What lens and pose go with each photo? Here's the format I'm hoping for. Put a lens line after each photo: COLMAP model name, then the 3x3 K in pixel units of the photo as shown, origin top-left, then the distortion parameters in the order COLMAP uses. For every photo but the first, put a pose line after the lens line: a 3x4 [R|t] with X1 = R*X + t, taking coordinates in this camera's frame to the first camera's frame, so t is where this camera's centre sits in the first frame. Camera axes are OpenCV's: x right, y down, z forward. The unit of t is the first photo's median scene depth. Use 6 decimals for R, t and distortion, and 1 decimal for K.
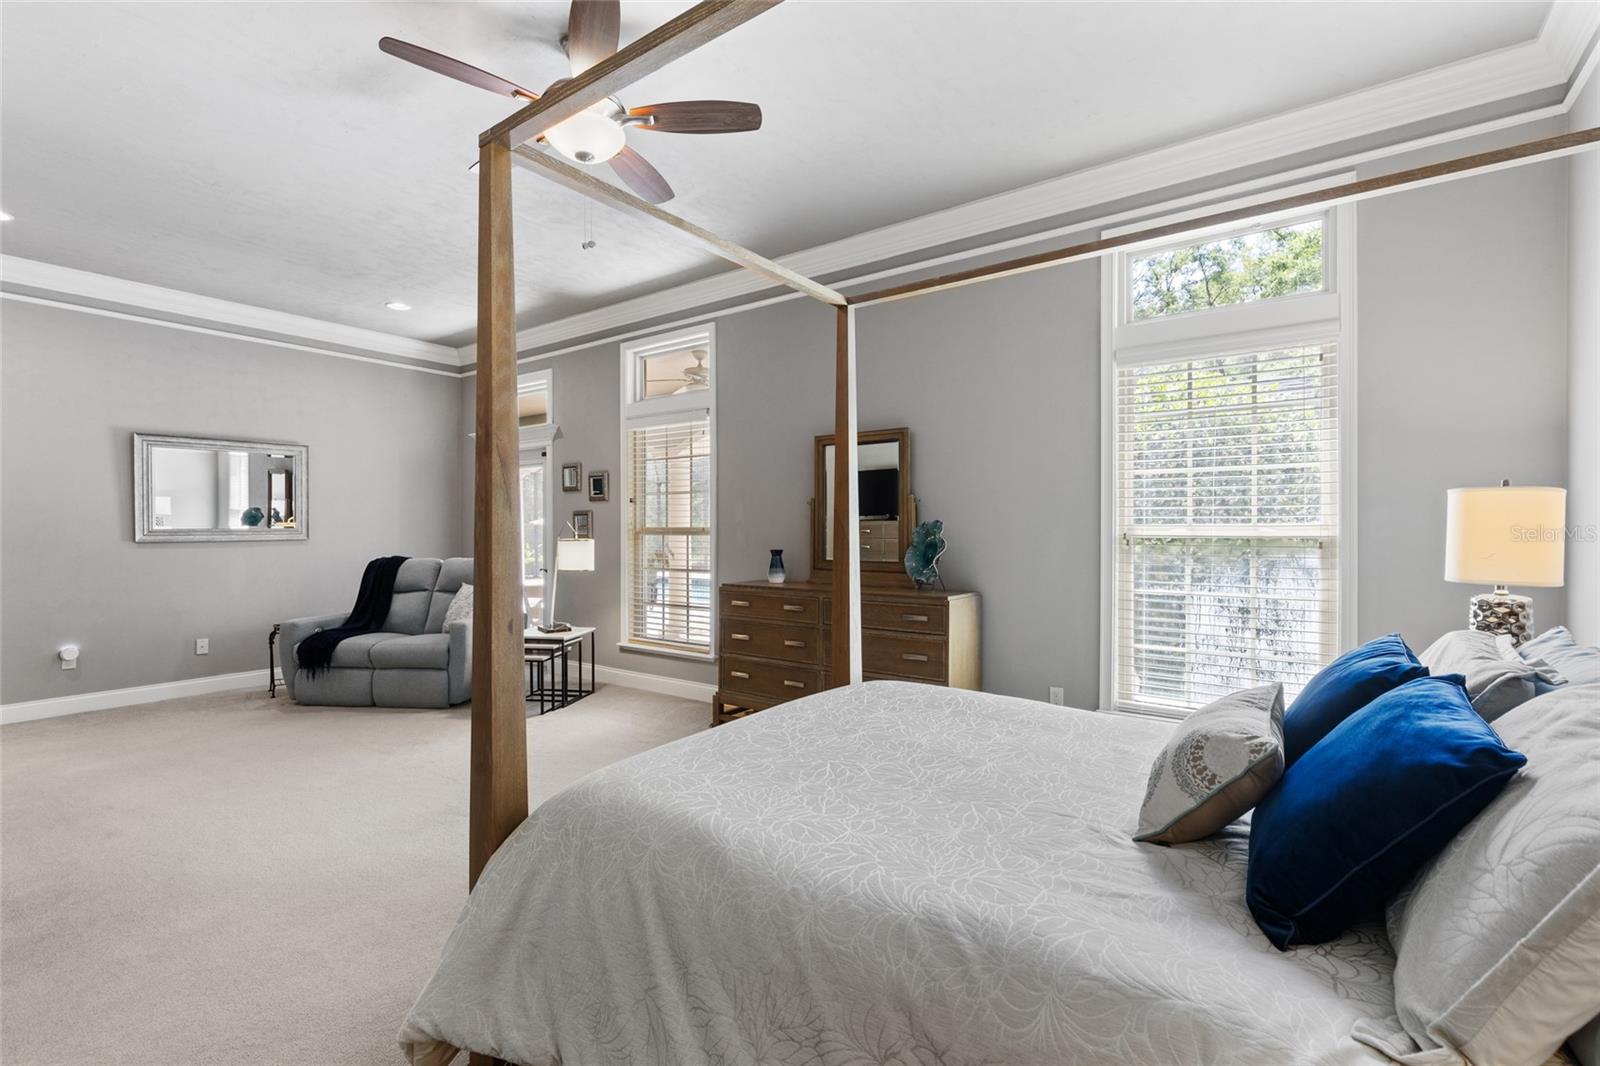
lens RADIAL K [[719.8, 0, 800.0], [0, 719.8, 533.0], [0, 0, 1]] dist [0.004810, 0.000321]
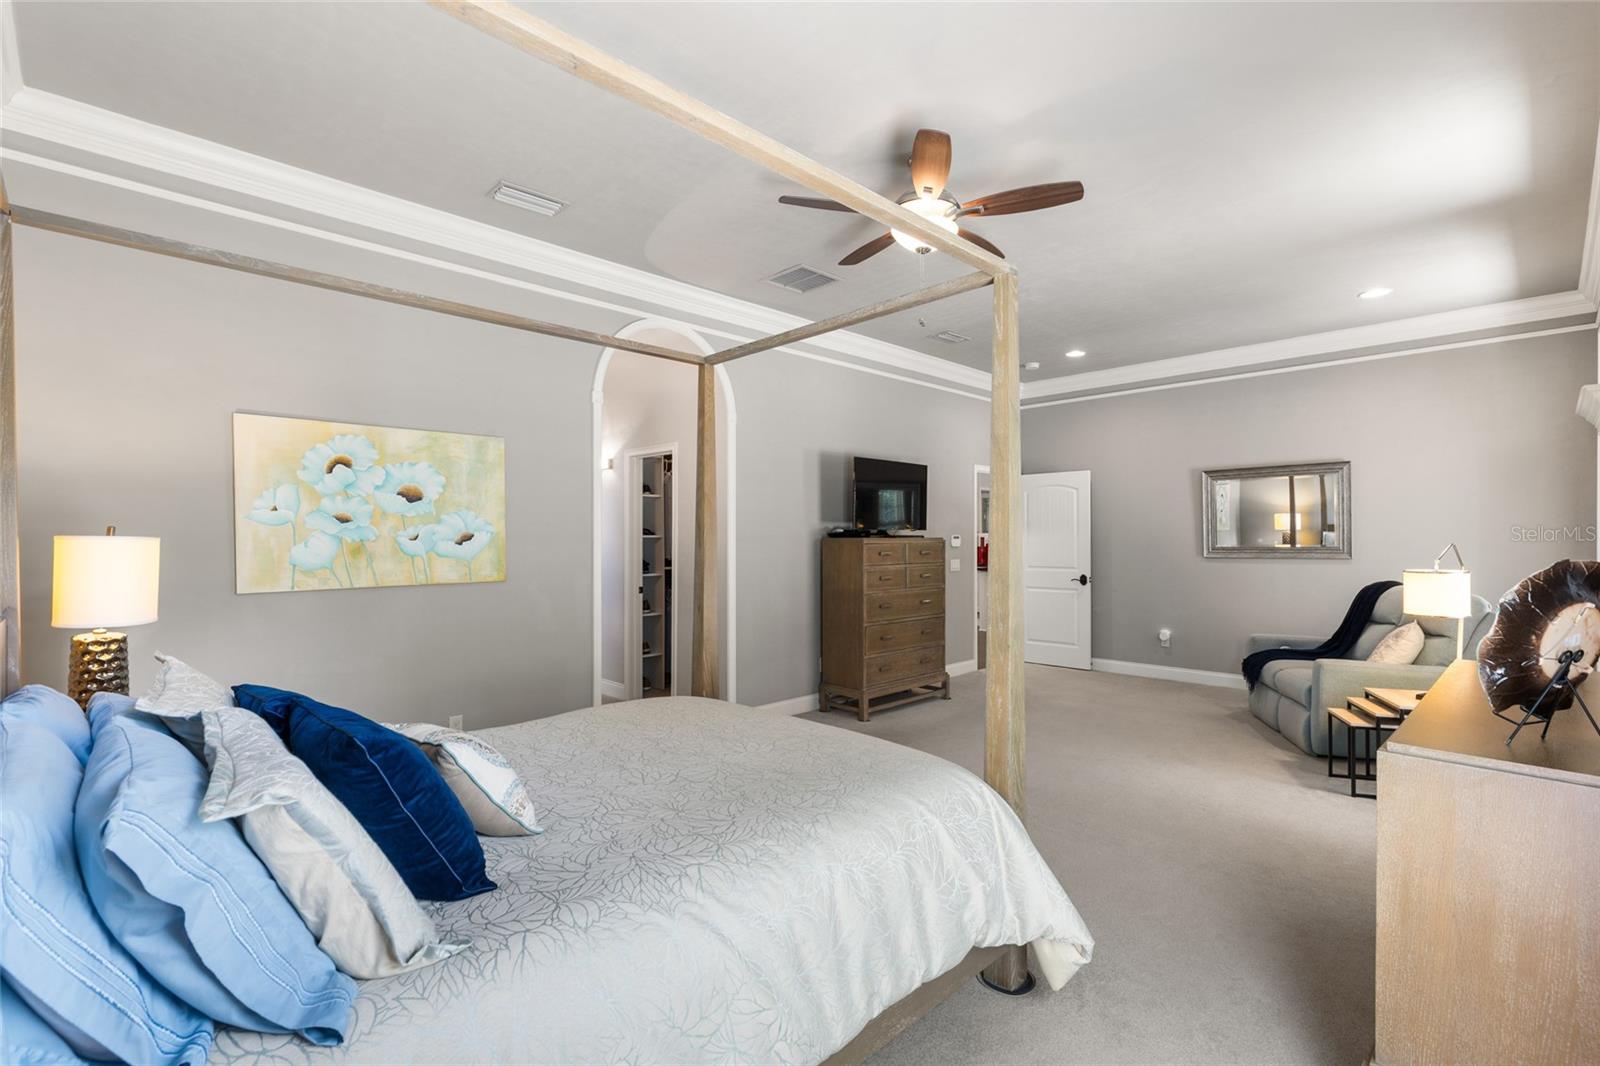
lens RADIAL K [[719.8, 0, 800.0], [0, 719.8, 533.0], [0, 0, 1]] dist [0.004810, 0.000321]
pose [[-0.174714, -0.005492, -0.984604, 0.471104], [-0.000305, 0.999985, -0.005524, -0.023006], [0.984619, -0.000665, -0.174713, 0.527236]]
